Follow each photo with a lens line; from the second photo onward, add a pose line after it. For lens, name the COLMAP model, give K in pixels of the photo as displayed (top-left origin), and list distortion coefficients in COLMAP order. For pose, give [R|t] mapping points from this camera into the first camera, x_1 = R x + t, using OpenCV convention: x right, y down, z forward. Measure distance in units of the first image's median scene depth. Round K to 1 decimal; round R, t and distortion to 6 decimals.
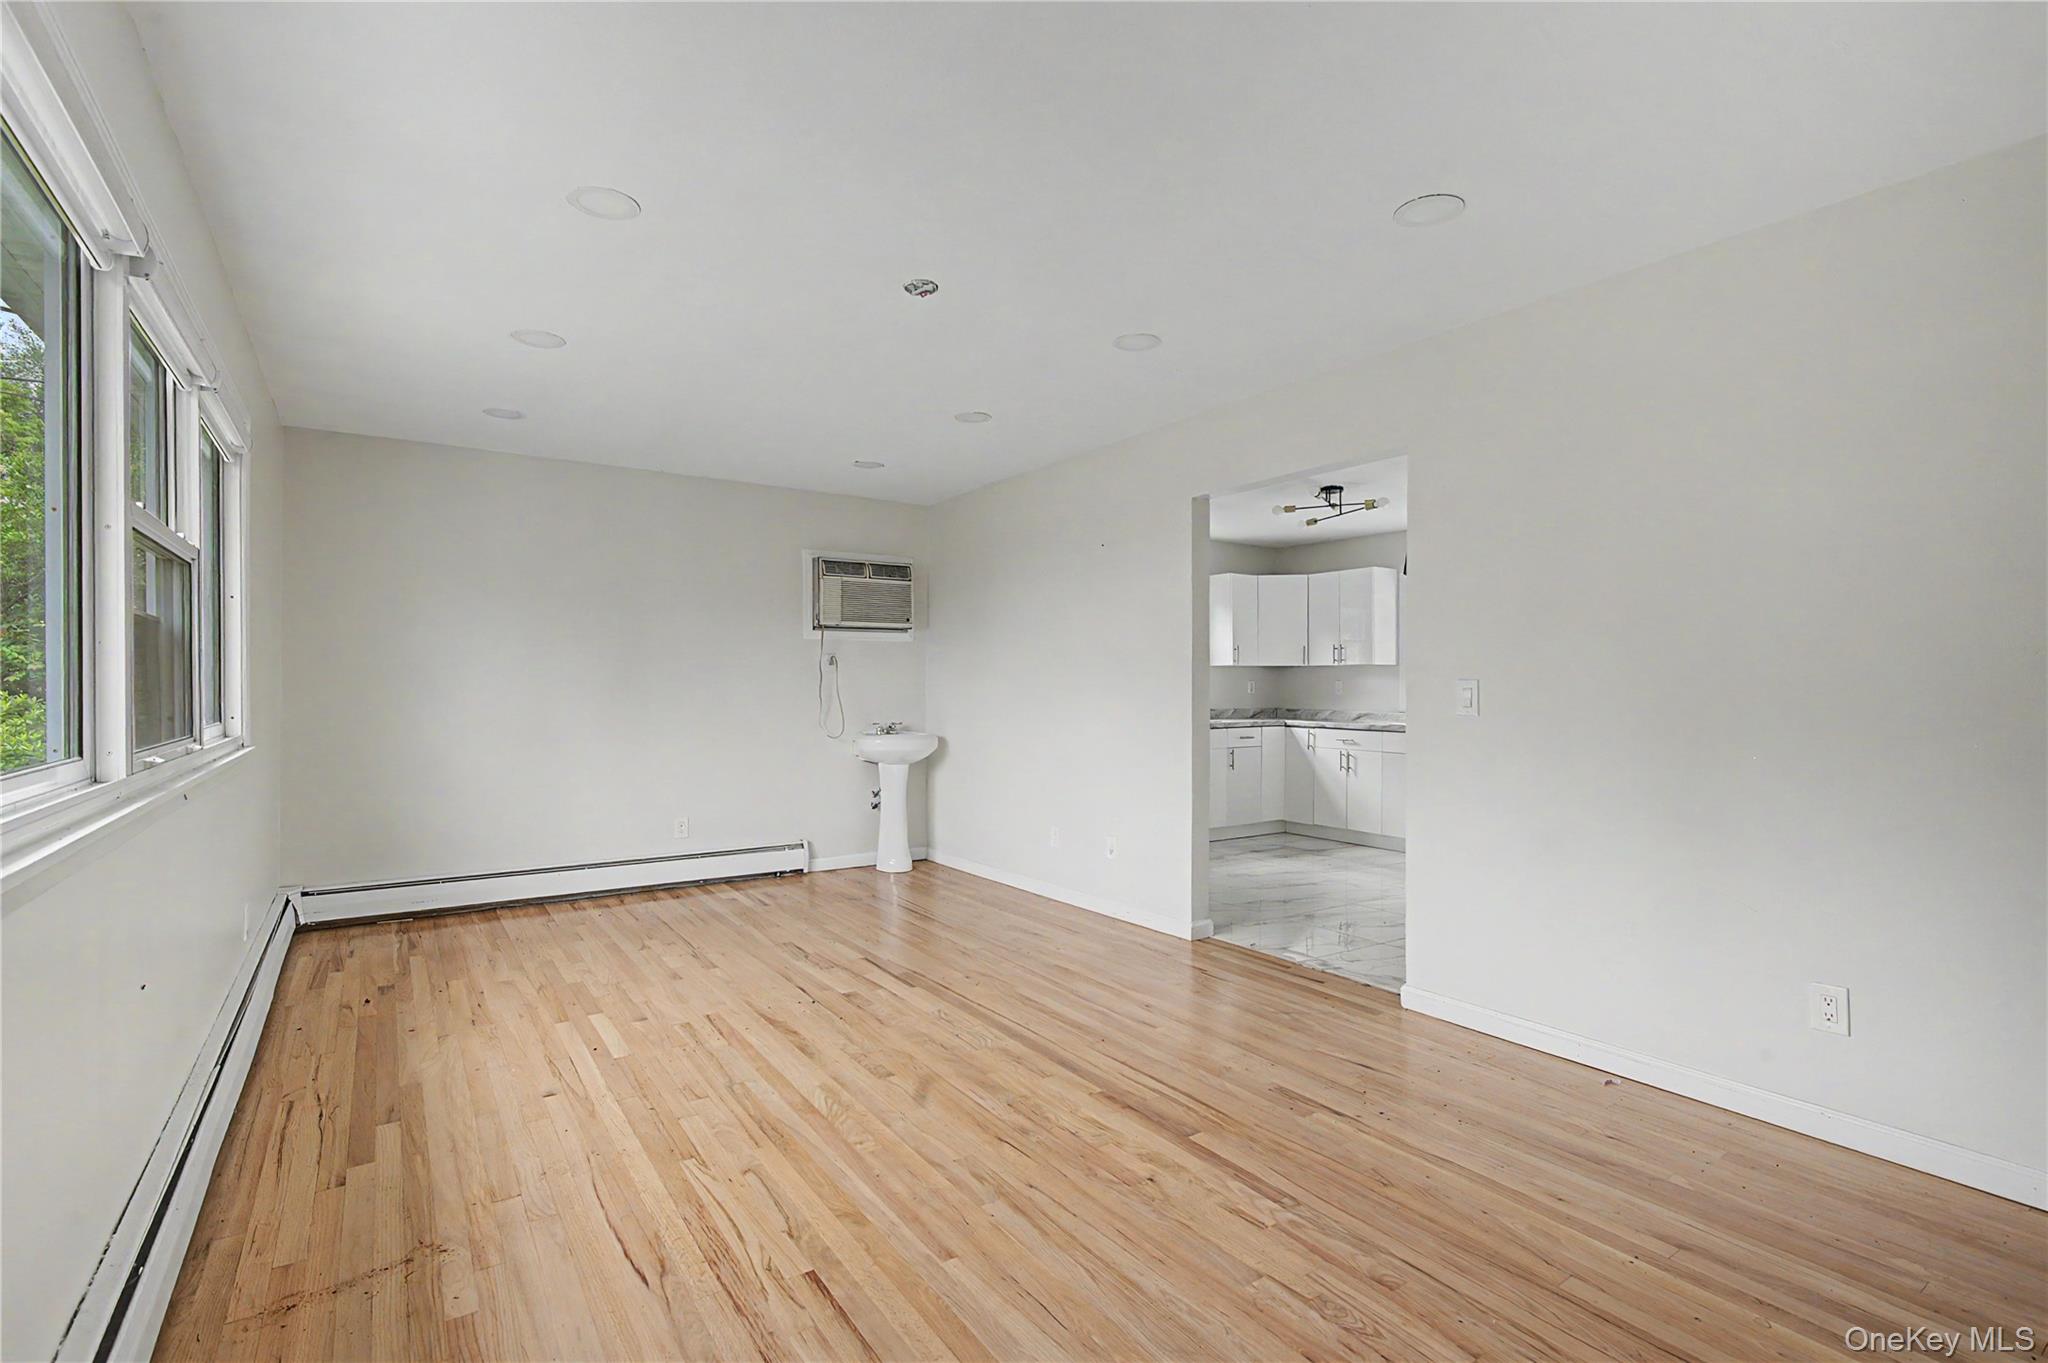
lens RADIAL K [[937.5, 0, 1016.3], [0, 937.5, 692.1], [0, 0, 1]] dist [0.002263, 0.000235]
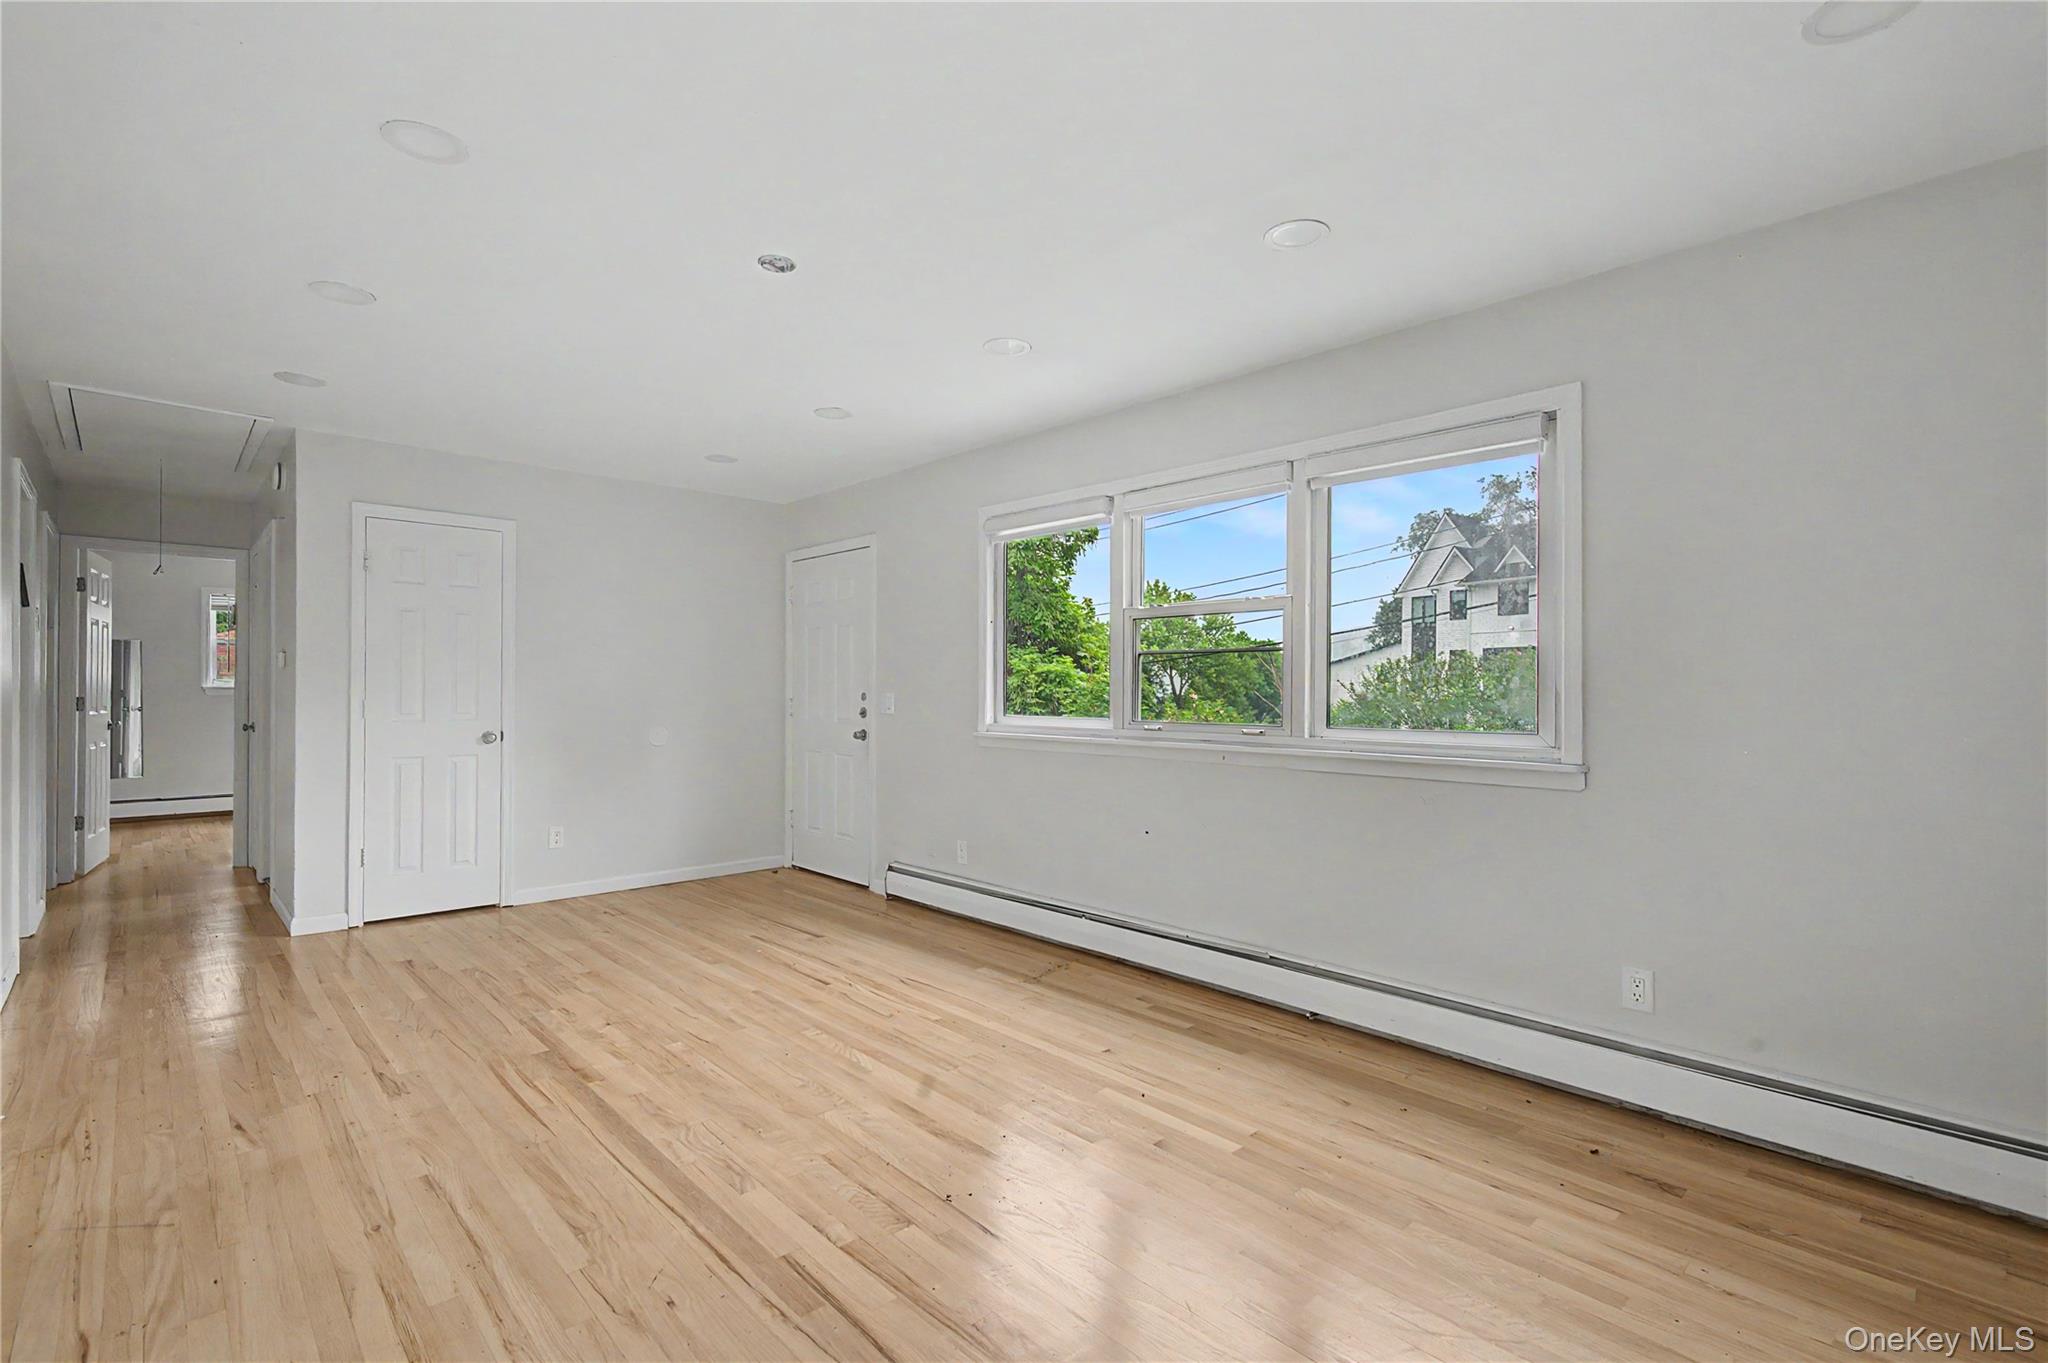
lens RADIAL K [[937.5, 0, 1016.3], [0, 937.5, 692.1], [0, 0, 1]] dist [0.002263, 0.000235]
pose [[-0.987632, -0.006510, -0.156653, -0.225067], [-0.008513, 0.999890, 0.012120, -0.019741], [0.156557, 0.013304, -0.987579, 2.265462]]
